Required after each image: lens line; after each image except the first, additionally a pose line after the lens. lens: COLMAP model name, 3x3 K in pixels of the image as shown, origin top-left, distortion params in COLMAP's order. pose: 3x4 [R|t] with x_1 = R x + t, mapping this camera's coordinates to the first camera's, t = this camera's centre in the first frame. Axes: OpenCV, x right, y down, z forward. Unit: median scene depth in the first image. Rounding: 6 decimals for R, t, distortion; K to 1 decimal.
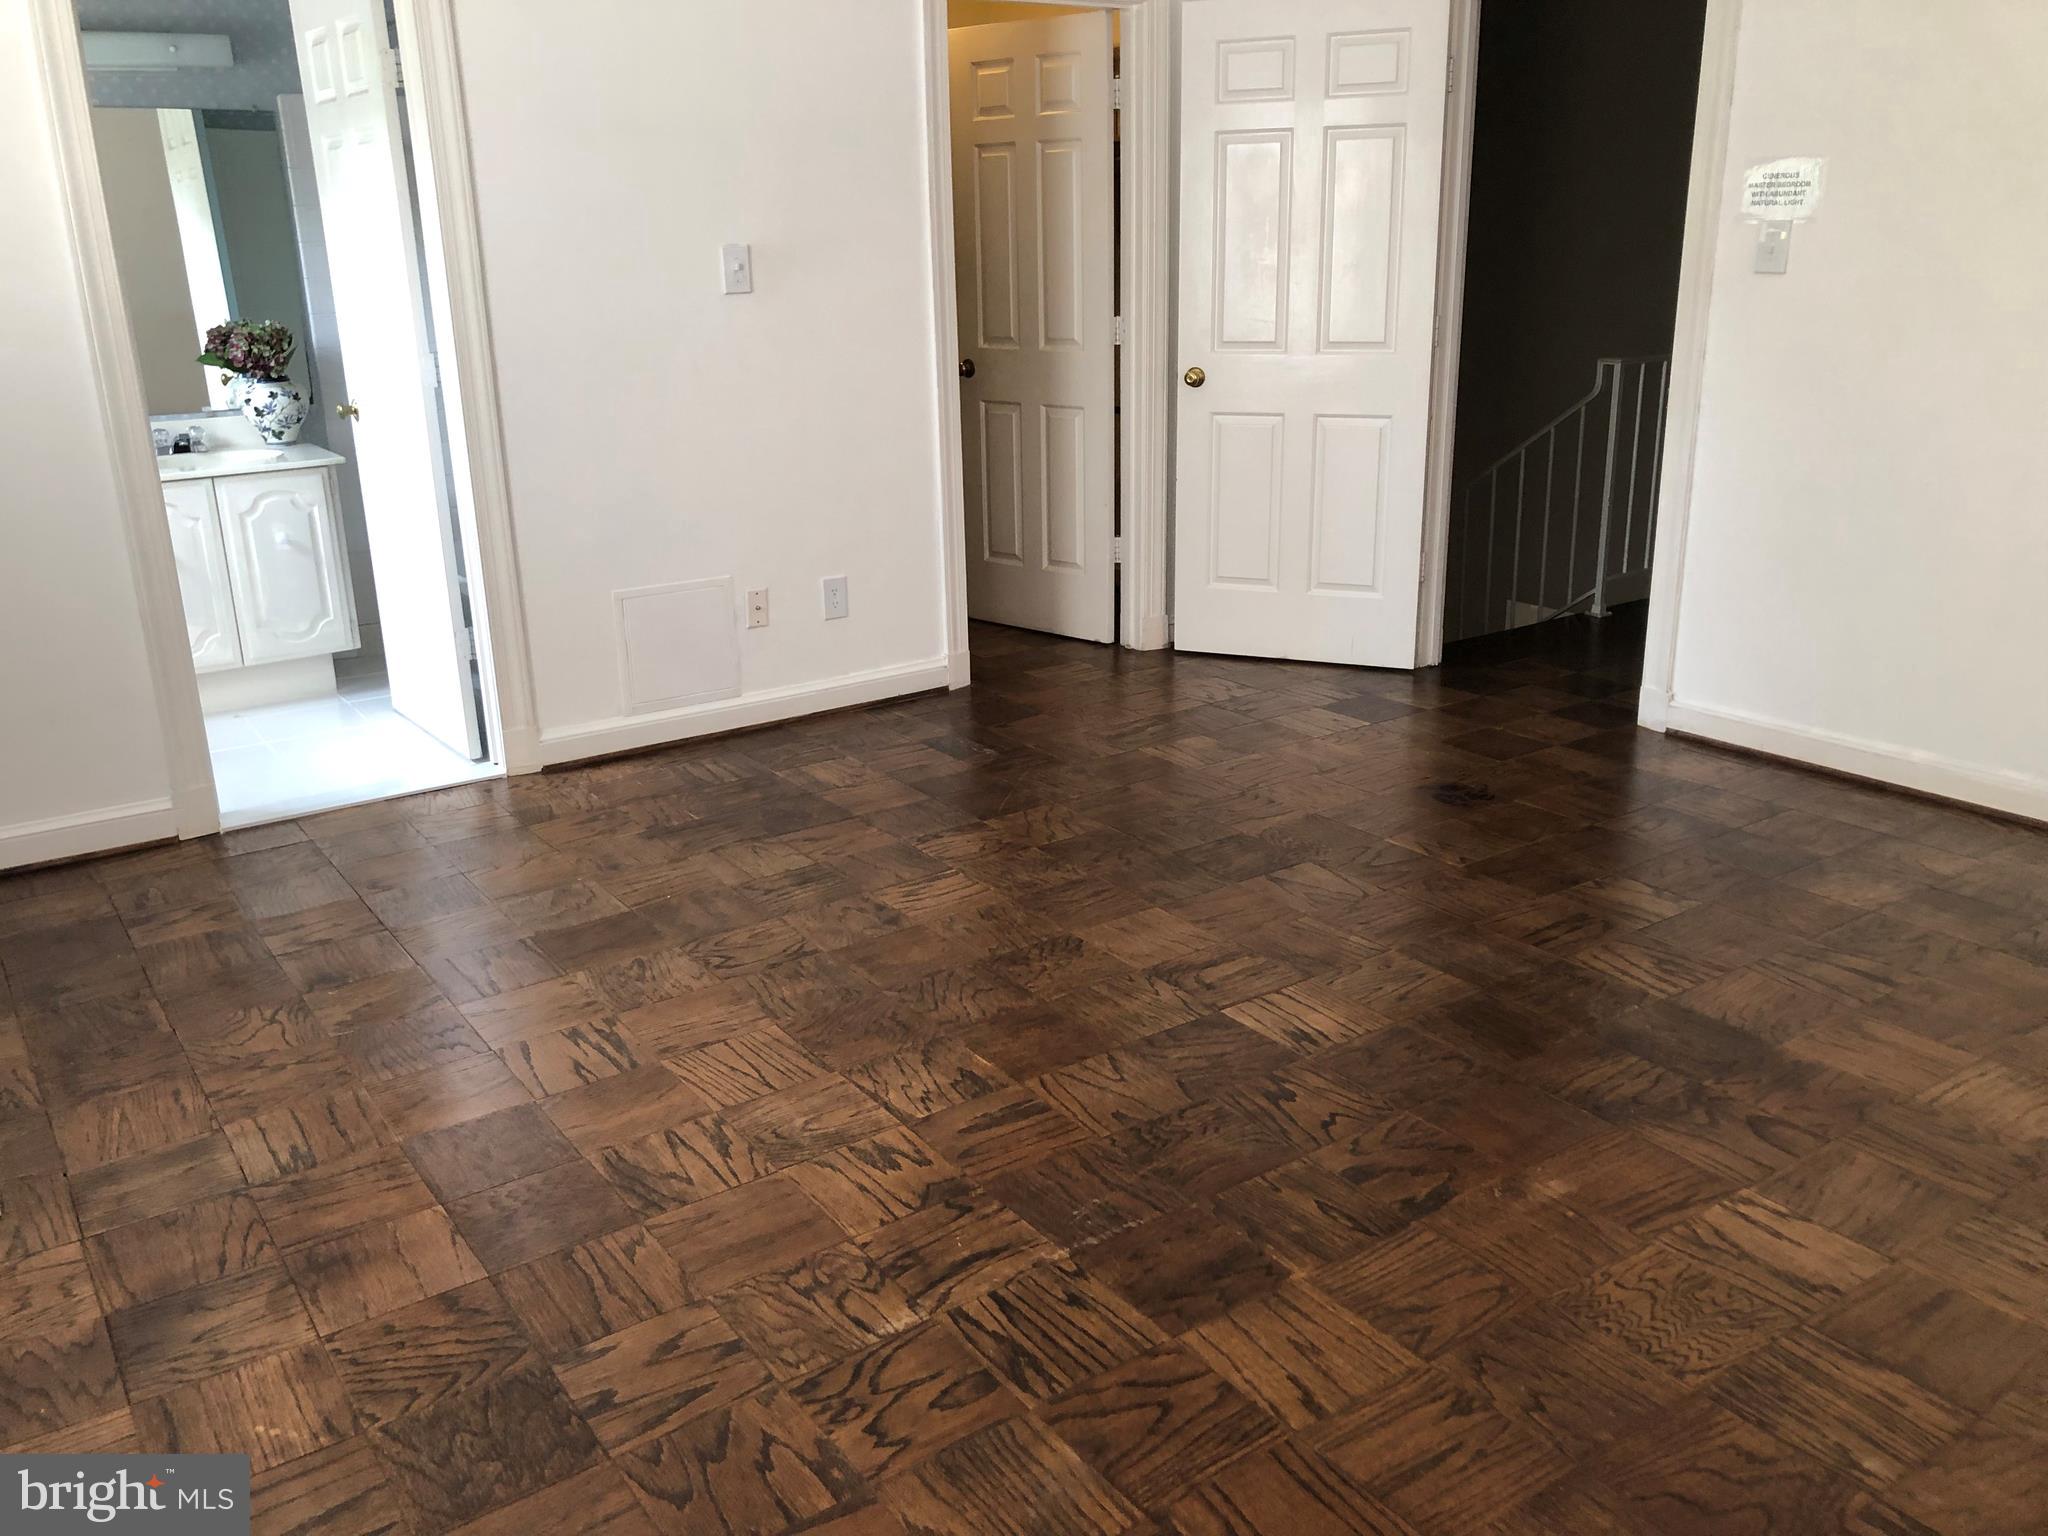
lens RADIAL K [[1649.5, 0, 1024.0], [0, 1649.5, 768.0], [0, 0, 1]] dist [0.042097, 0.000043]
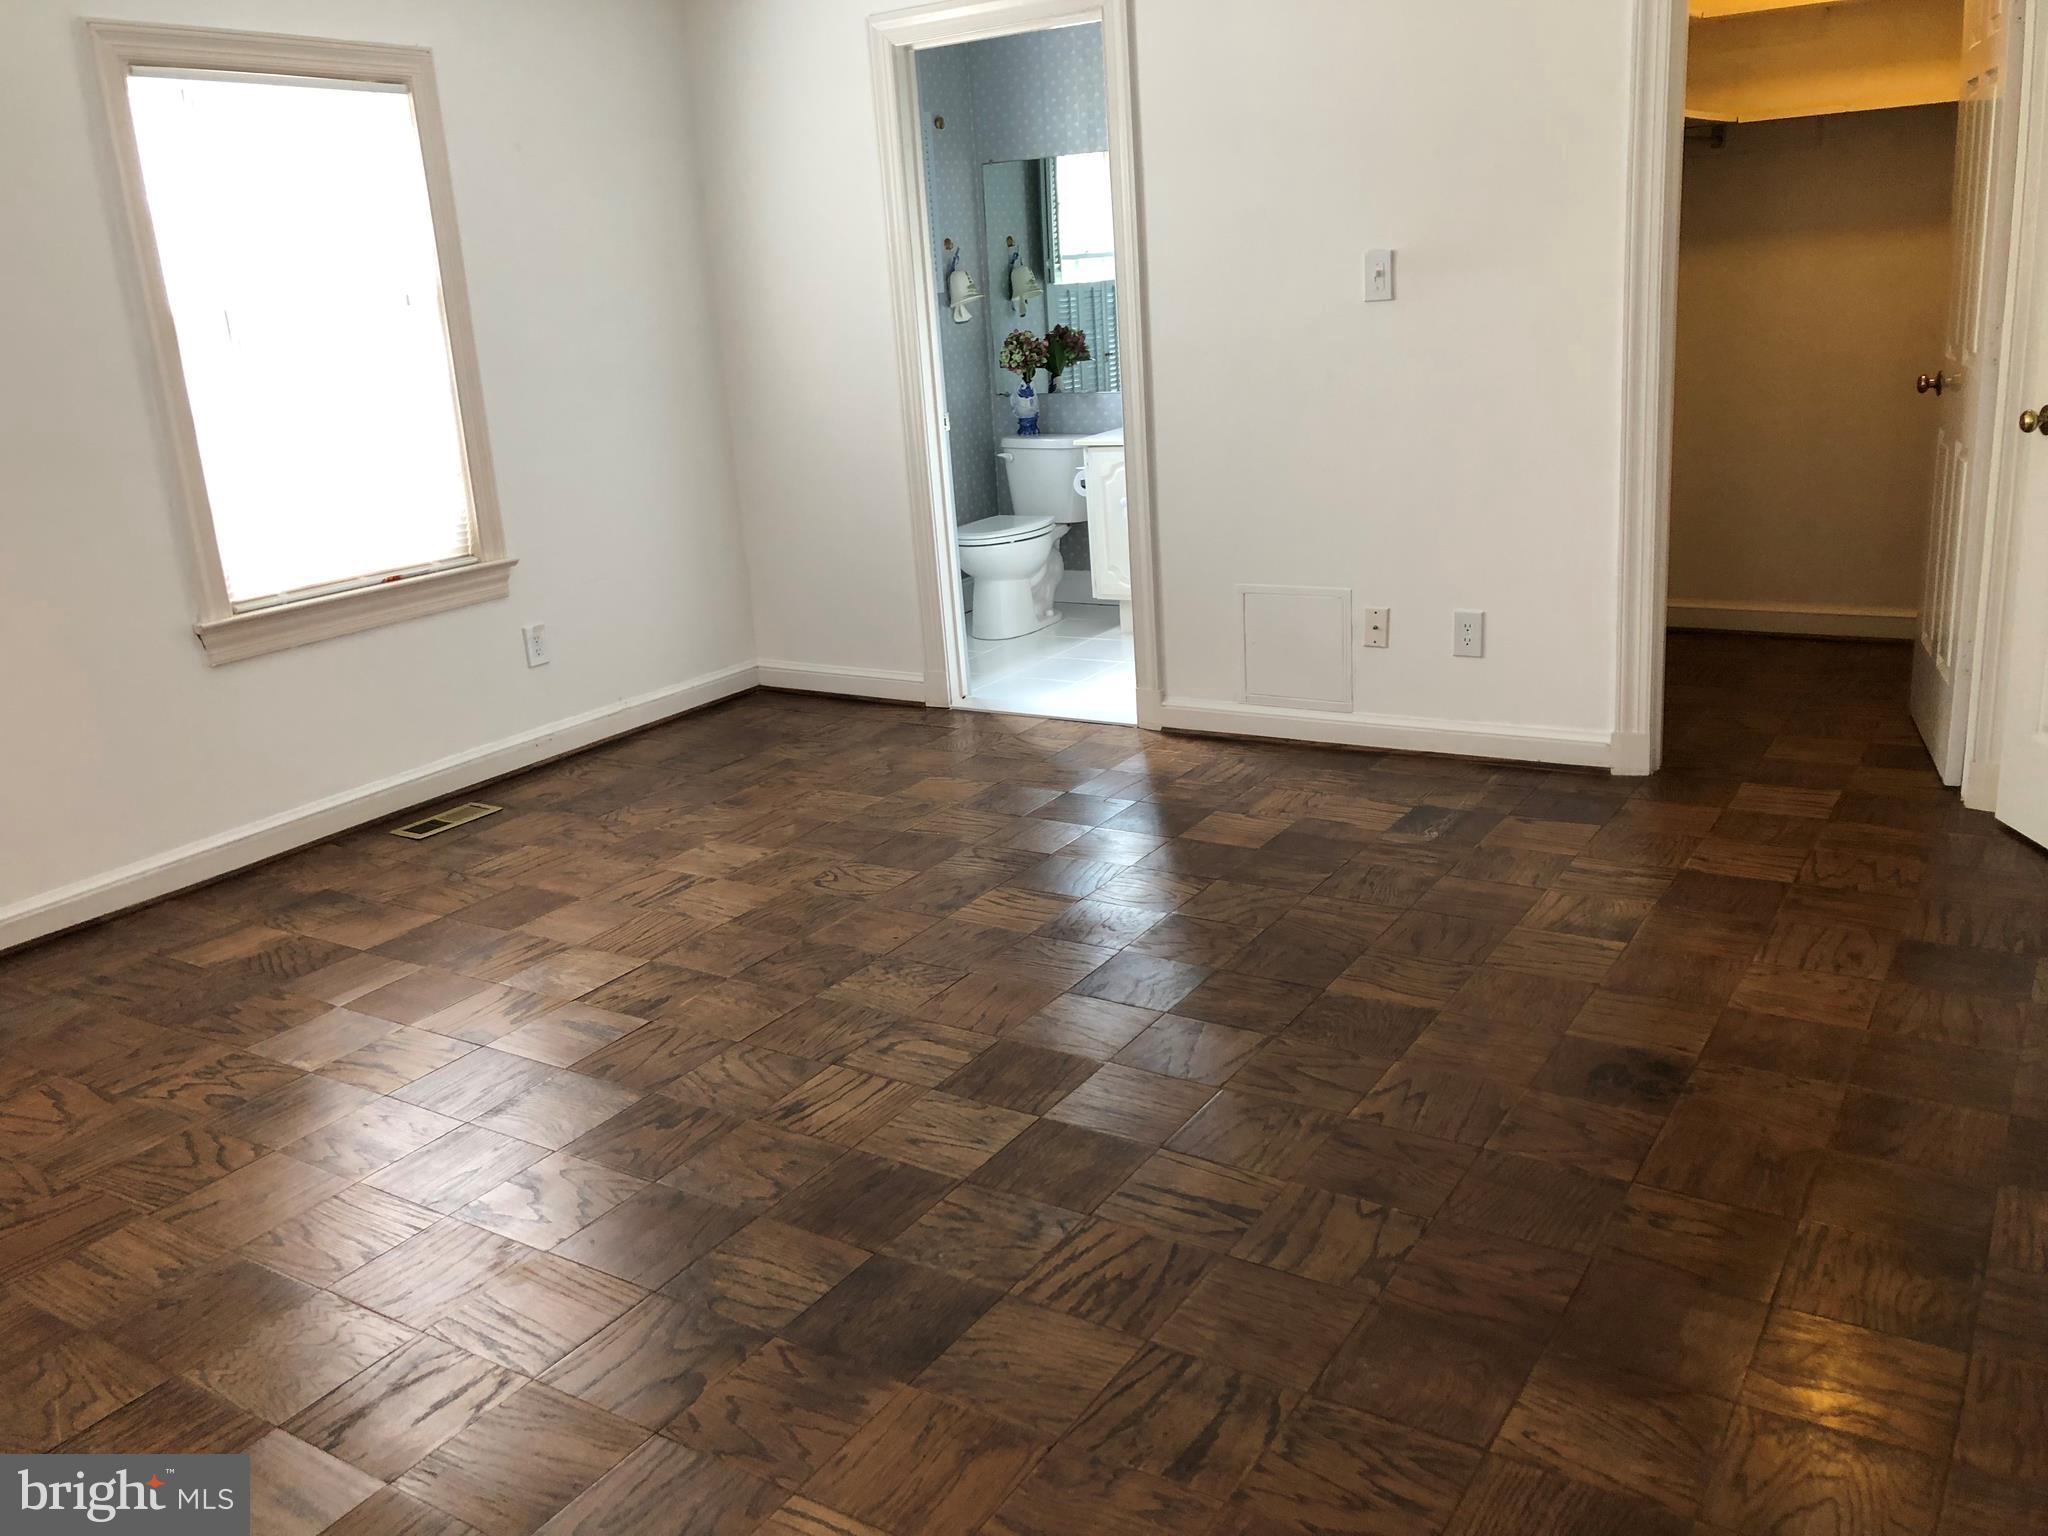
lens RADIAL K [[1682.6, 0, 1024.0], [0, 1682.6, 768.0], [0, 0, 1]] dist [0.034284, -0.008310]
pose [[0.379961, 0.257255, -0.888510, 0.834278], [-0.226942, 0.957116, 0.180070, -0.190868], [0.896731, 0.133221, 0.422049, 0.535115]]
